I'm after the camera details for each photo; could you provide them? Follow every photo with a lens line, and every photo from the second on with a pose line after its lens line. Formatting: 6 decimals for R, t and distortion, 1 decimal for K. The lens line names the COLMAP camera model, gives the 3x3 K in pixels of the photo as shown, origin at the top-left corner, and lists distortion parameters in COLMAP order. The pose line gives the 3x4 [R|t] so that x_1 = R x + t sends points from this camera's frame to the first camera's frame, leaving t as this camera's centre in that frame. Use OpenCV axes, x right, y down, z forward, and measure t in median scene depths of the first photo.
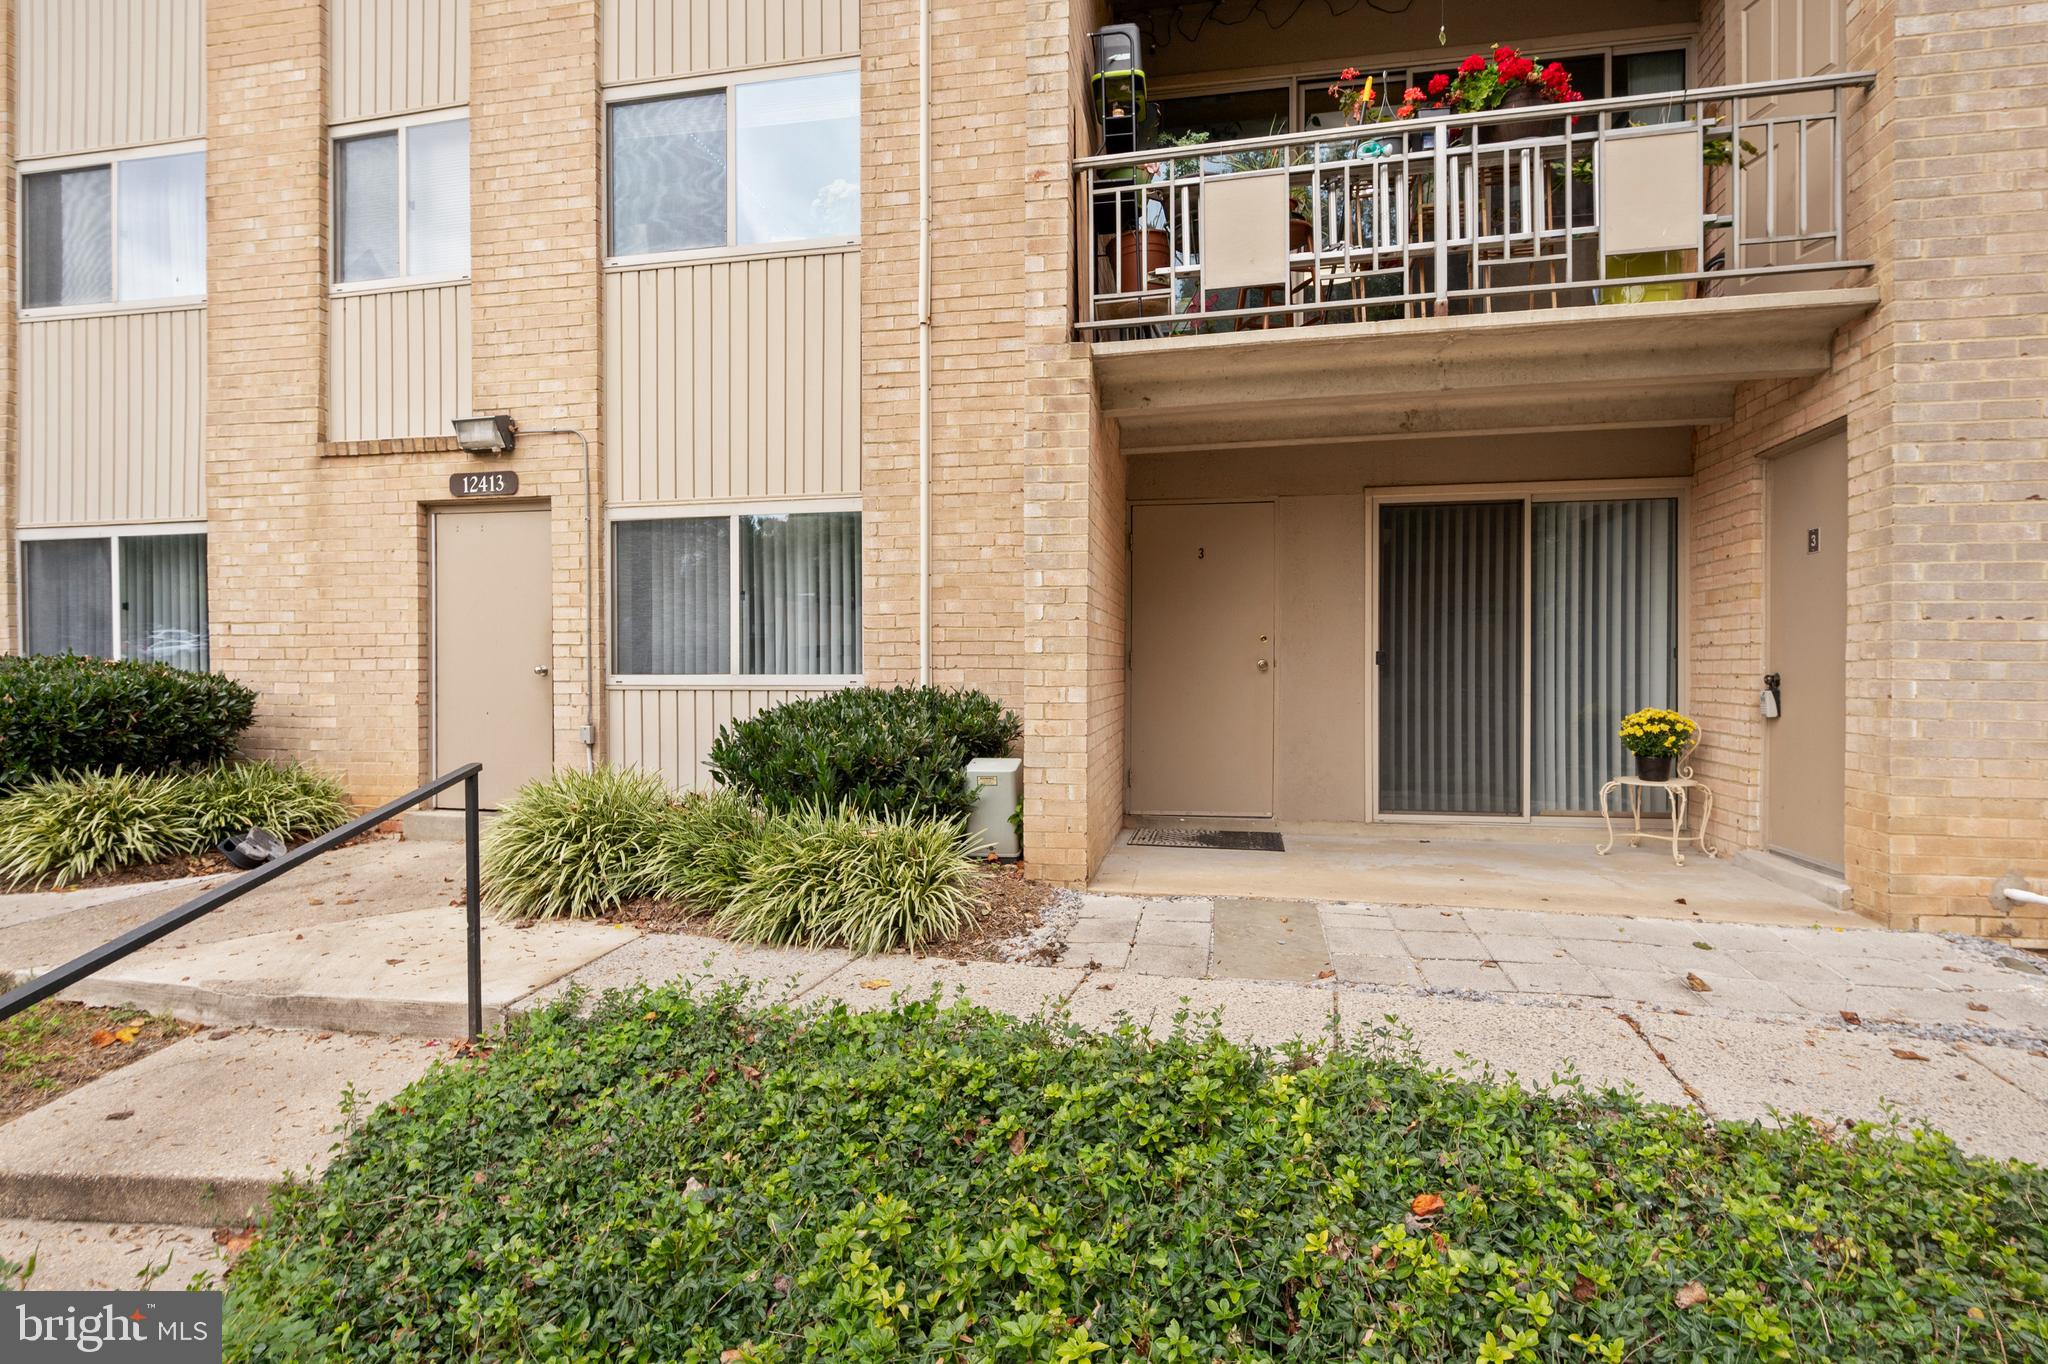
lens RADIAL K [[864.7, 0, 1030.5], [0, 864.7, 666.6], [0, 0, 1]] dist [-0.003671, -0.000581]
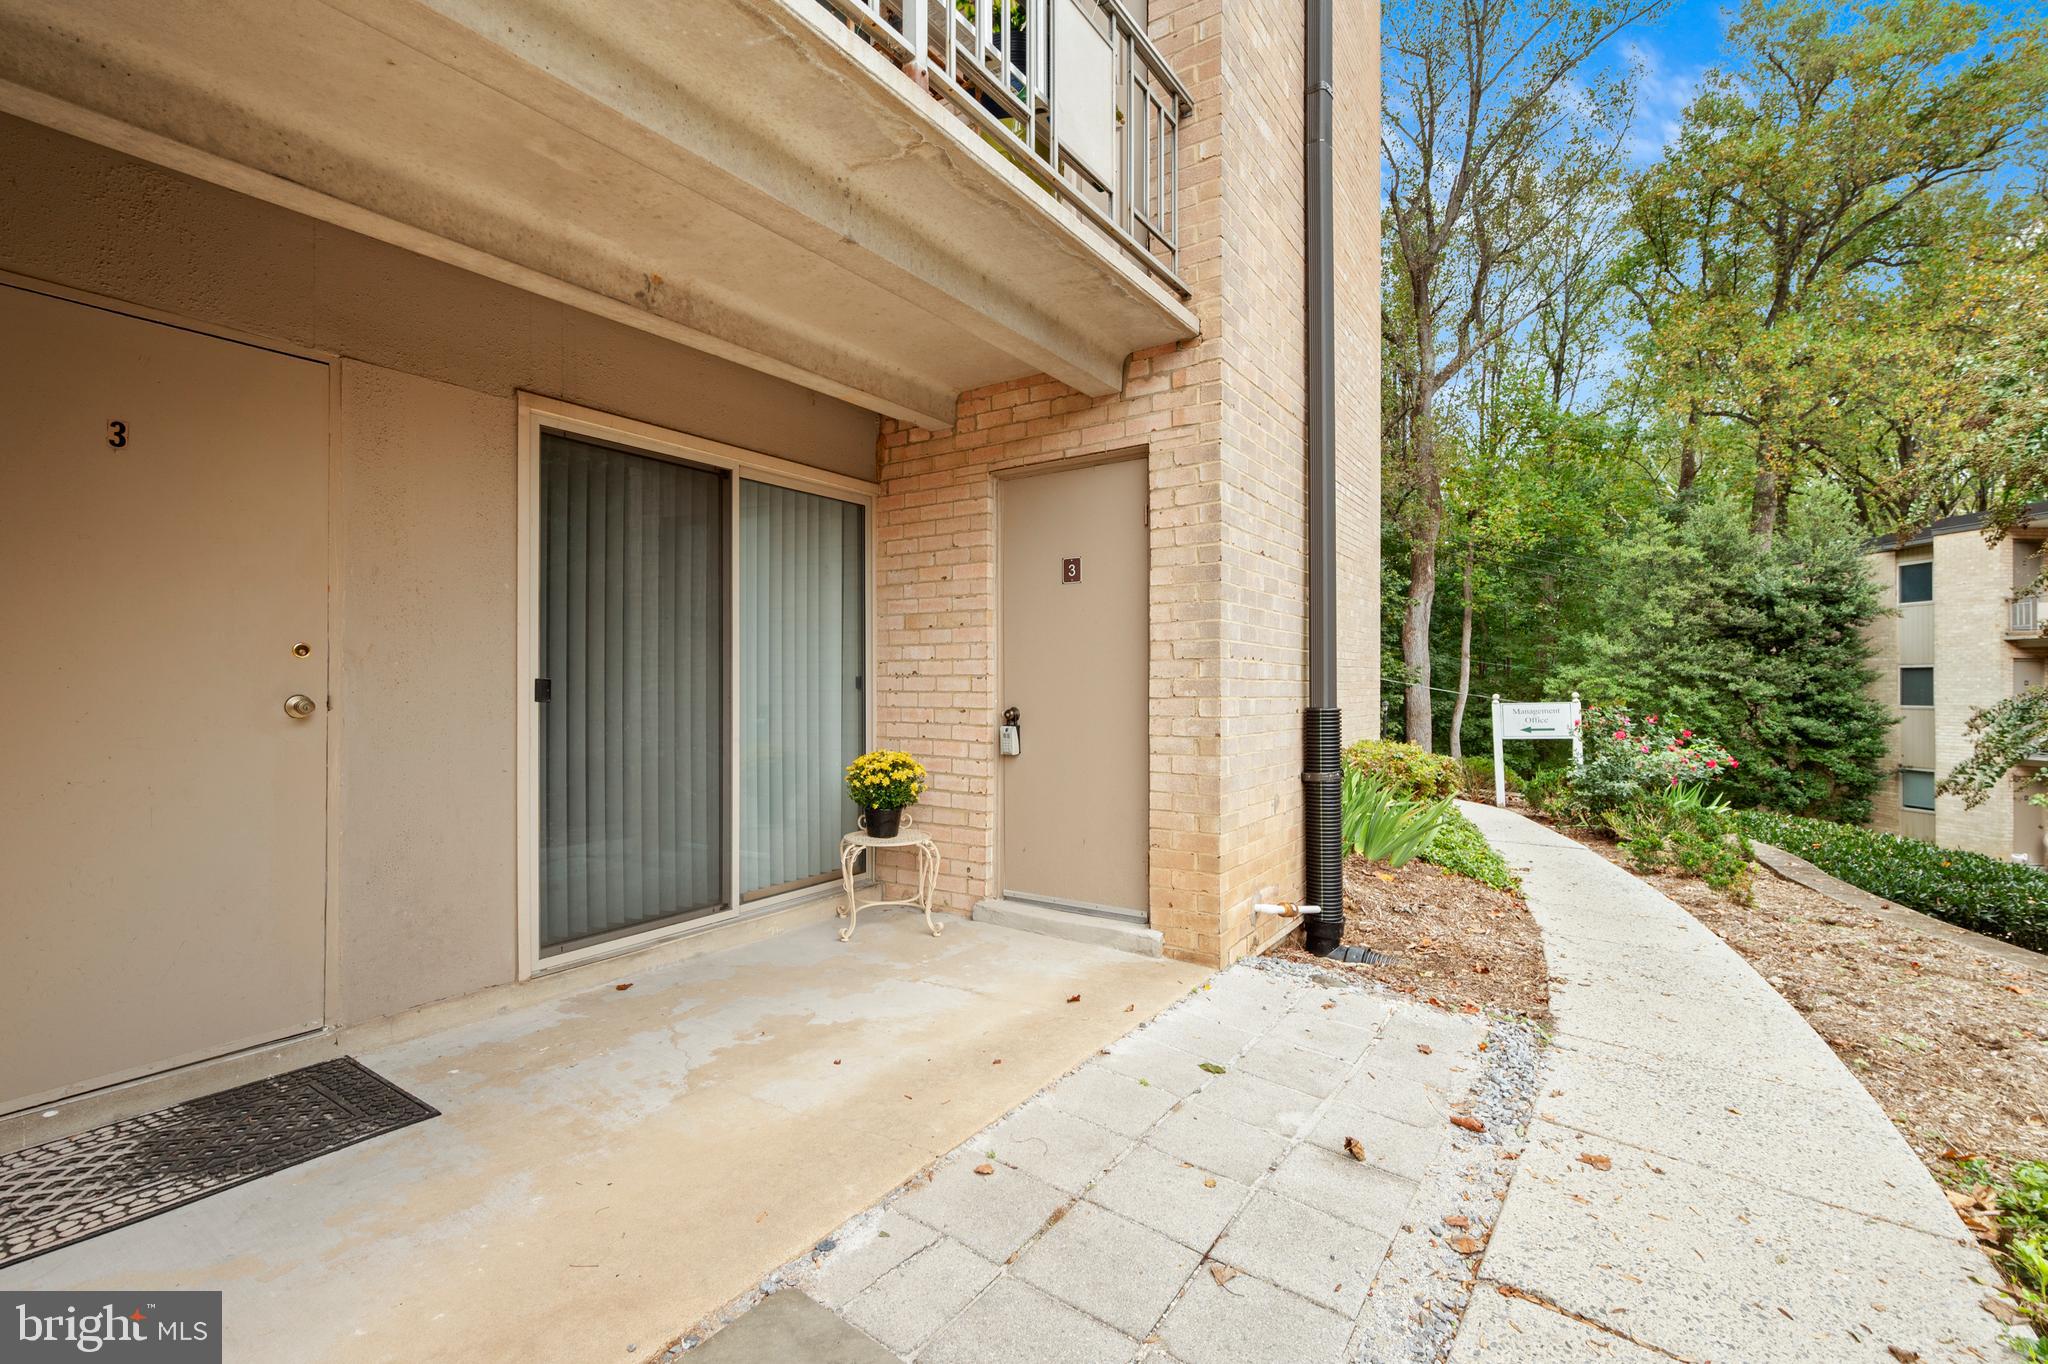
lens RADIAL K [[873.1, 0, 961.4], [0, 873.1, 677.7], [0, 0, 1]] dist [-0.001163, 0.000085]
pose [[0.394220, 0.004374, 0.919006, -0.028593], [0.001071, 0.999986, -0.005219, -0.017973], [-0.919015, 0.003042, 0.394210, 0.610631]]
